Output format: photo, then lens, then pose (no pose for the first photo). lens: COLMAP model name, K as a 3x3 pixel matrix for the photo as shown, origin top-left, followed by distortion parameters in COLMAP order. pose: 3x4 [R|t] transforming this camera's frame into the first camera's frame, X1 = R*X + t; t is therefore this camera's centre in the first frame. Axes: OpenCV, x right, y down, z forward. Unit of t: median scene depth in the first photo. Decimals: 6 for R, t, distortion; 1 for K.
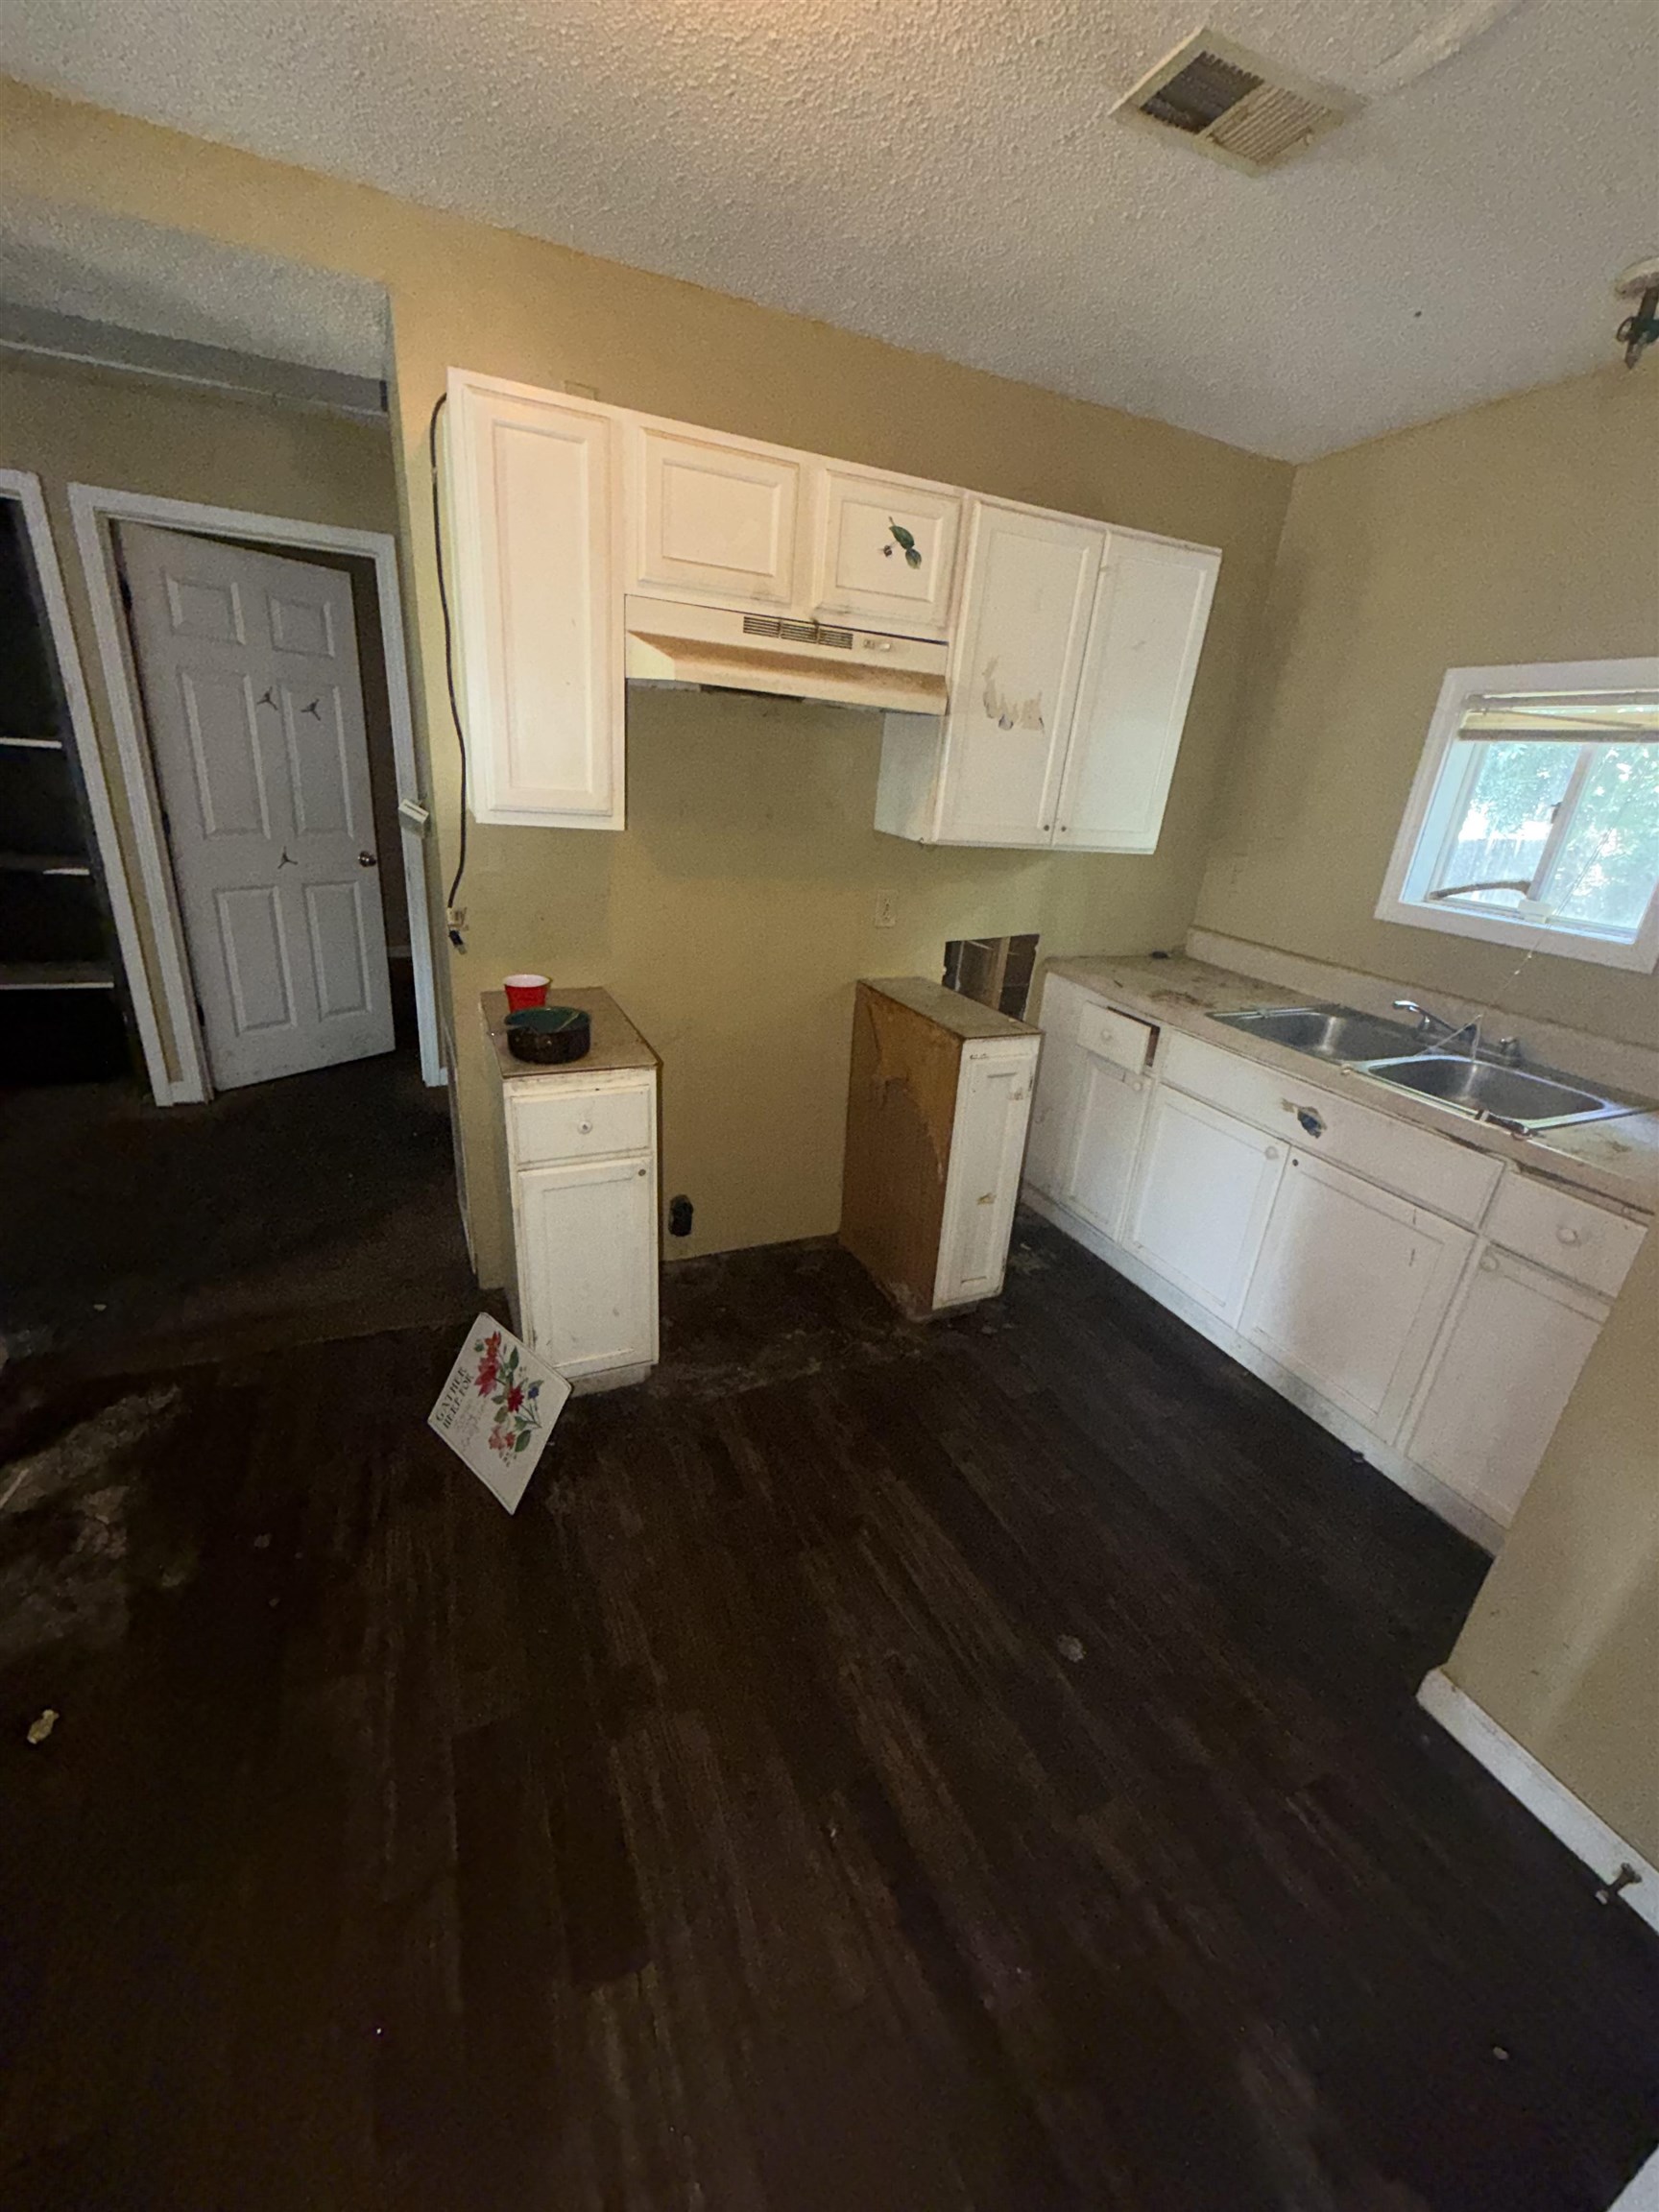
lens RADIAL K [[882.0, 0, 829.5], [0, 882.0, 1106.0], [0, 0, 1]] dist [0.001210, -0.000207]
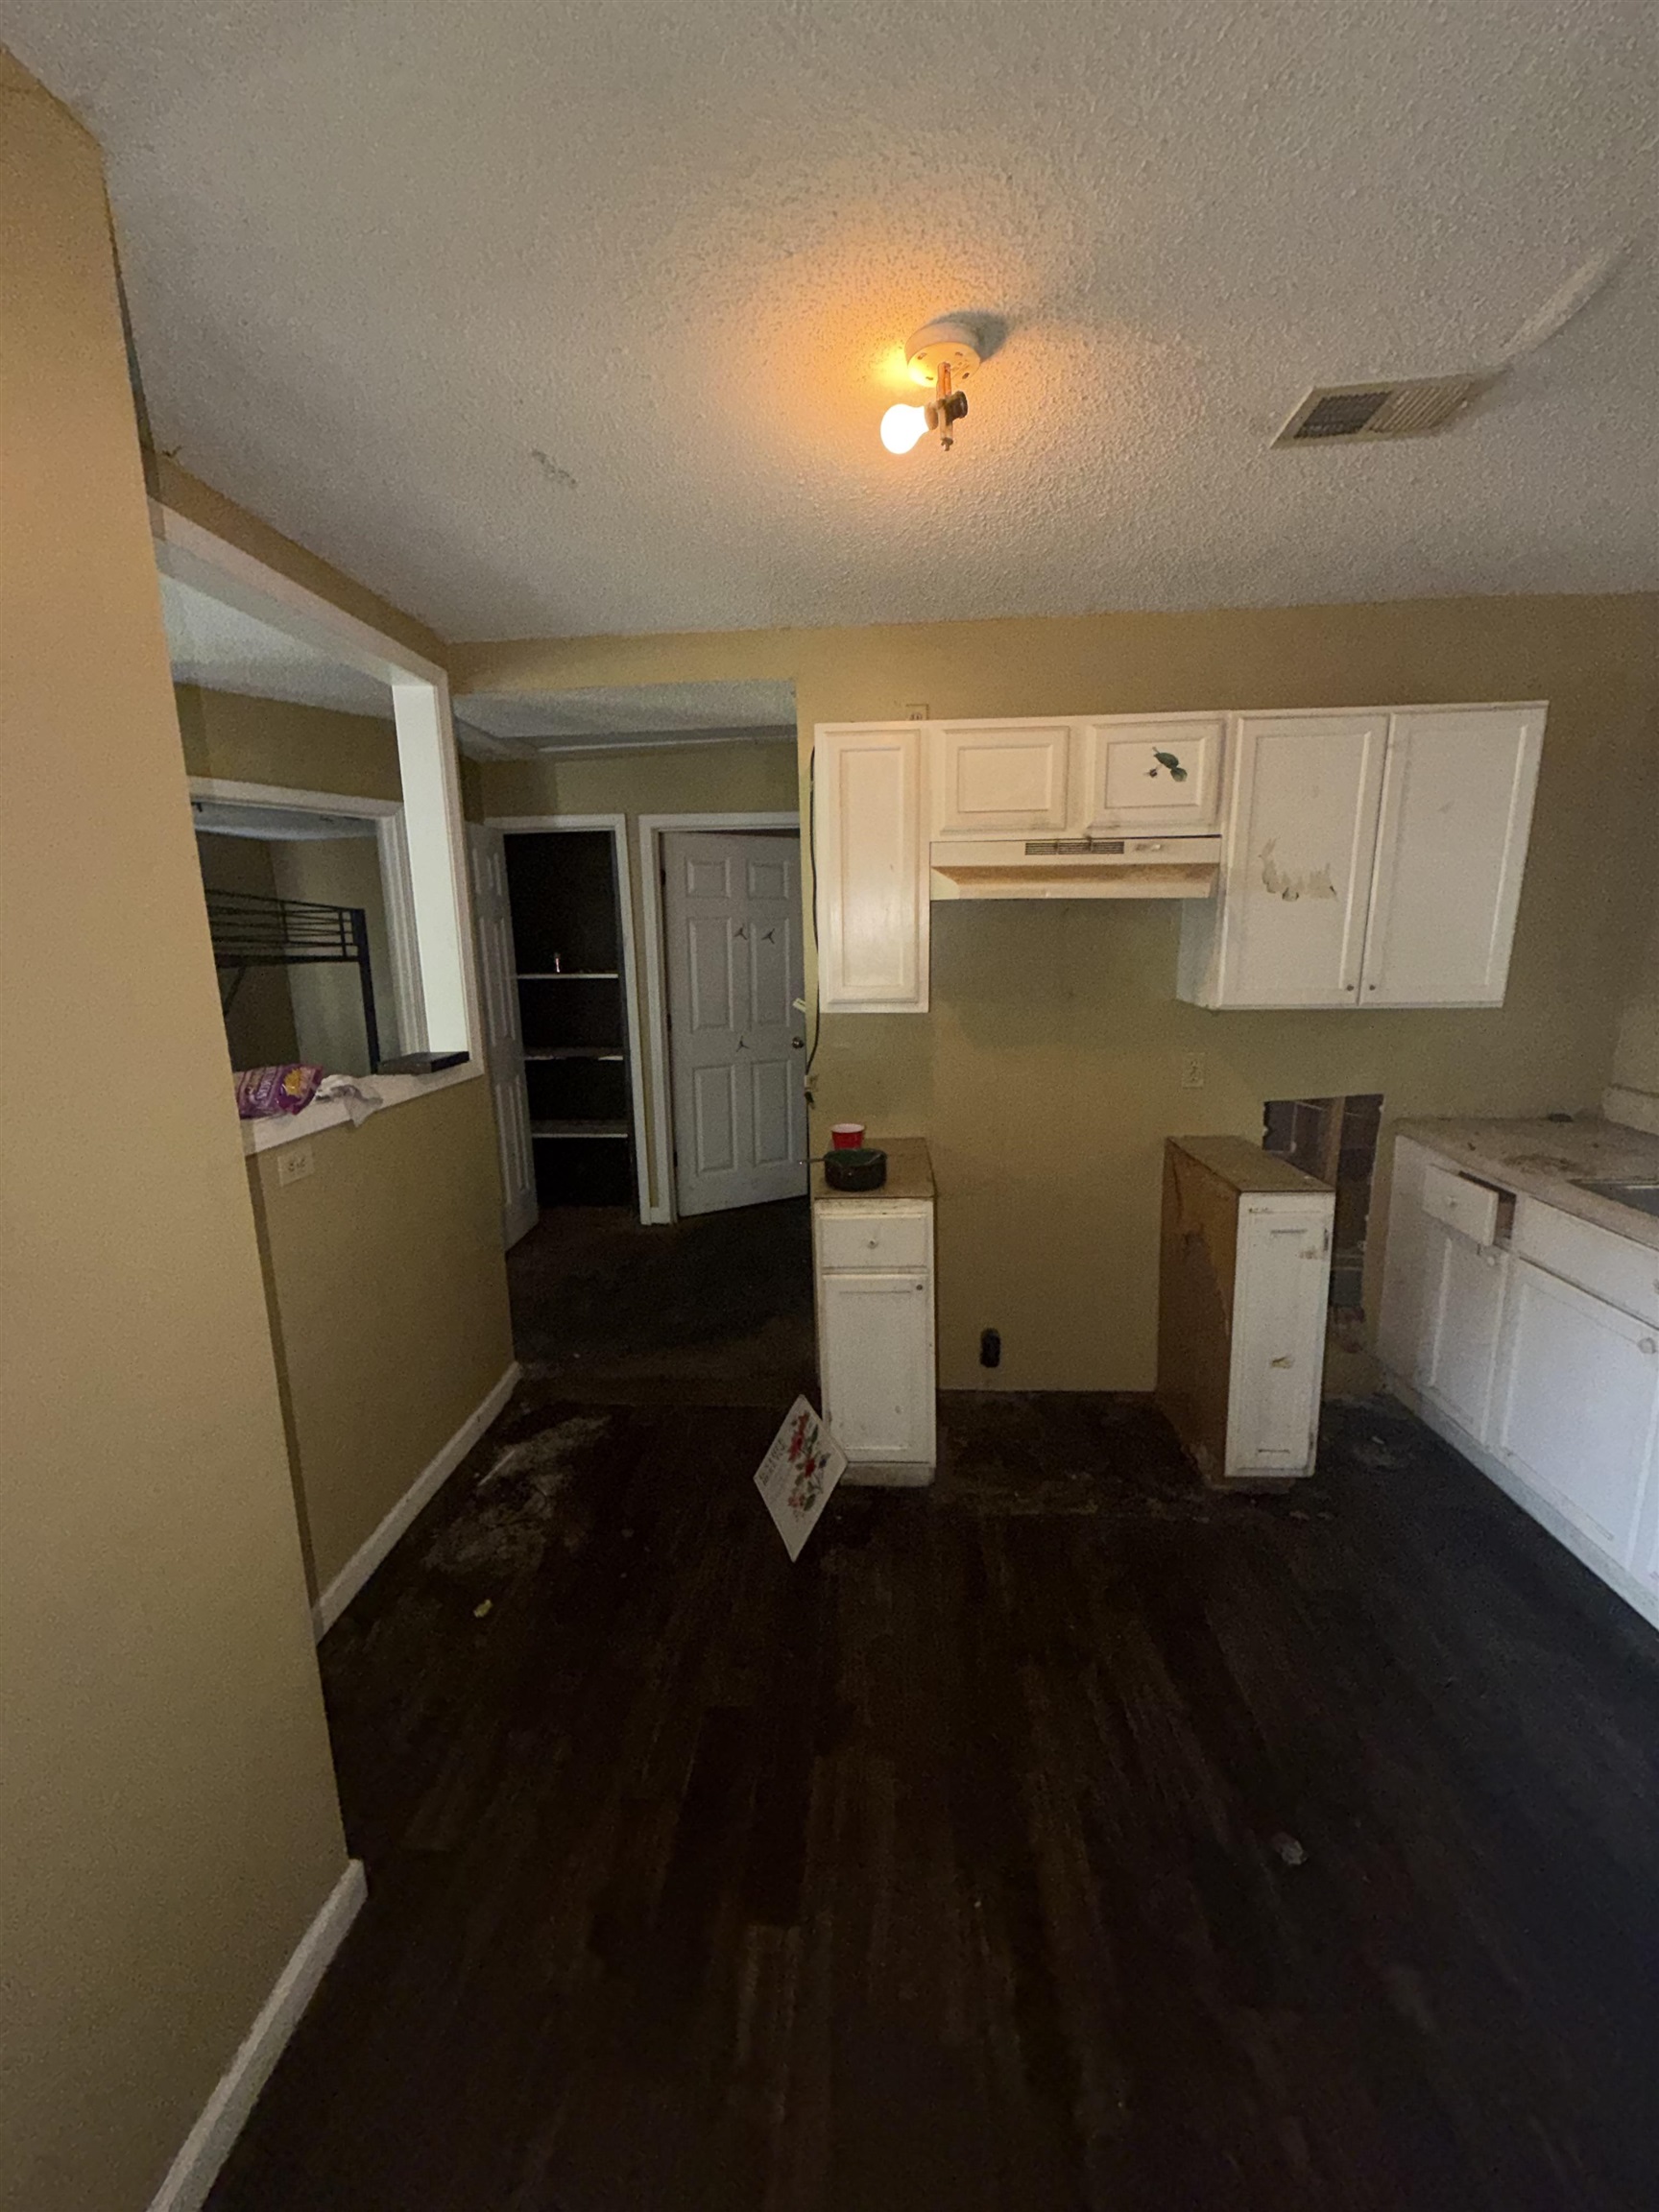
lens RADIAL K [[882.0, 0, 829.5], [0, 882.0, 1106.0], [0, 0, 1]] dist [0.001210, -0.000207]
pose [[0.882090, -0.000528, -0.471081, 0.225909], [-0.090387, 0.981230, -0.170349, 0.045539], [0.462328, 0.192842, 0.865485, -0.128142]]
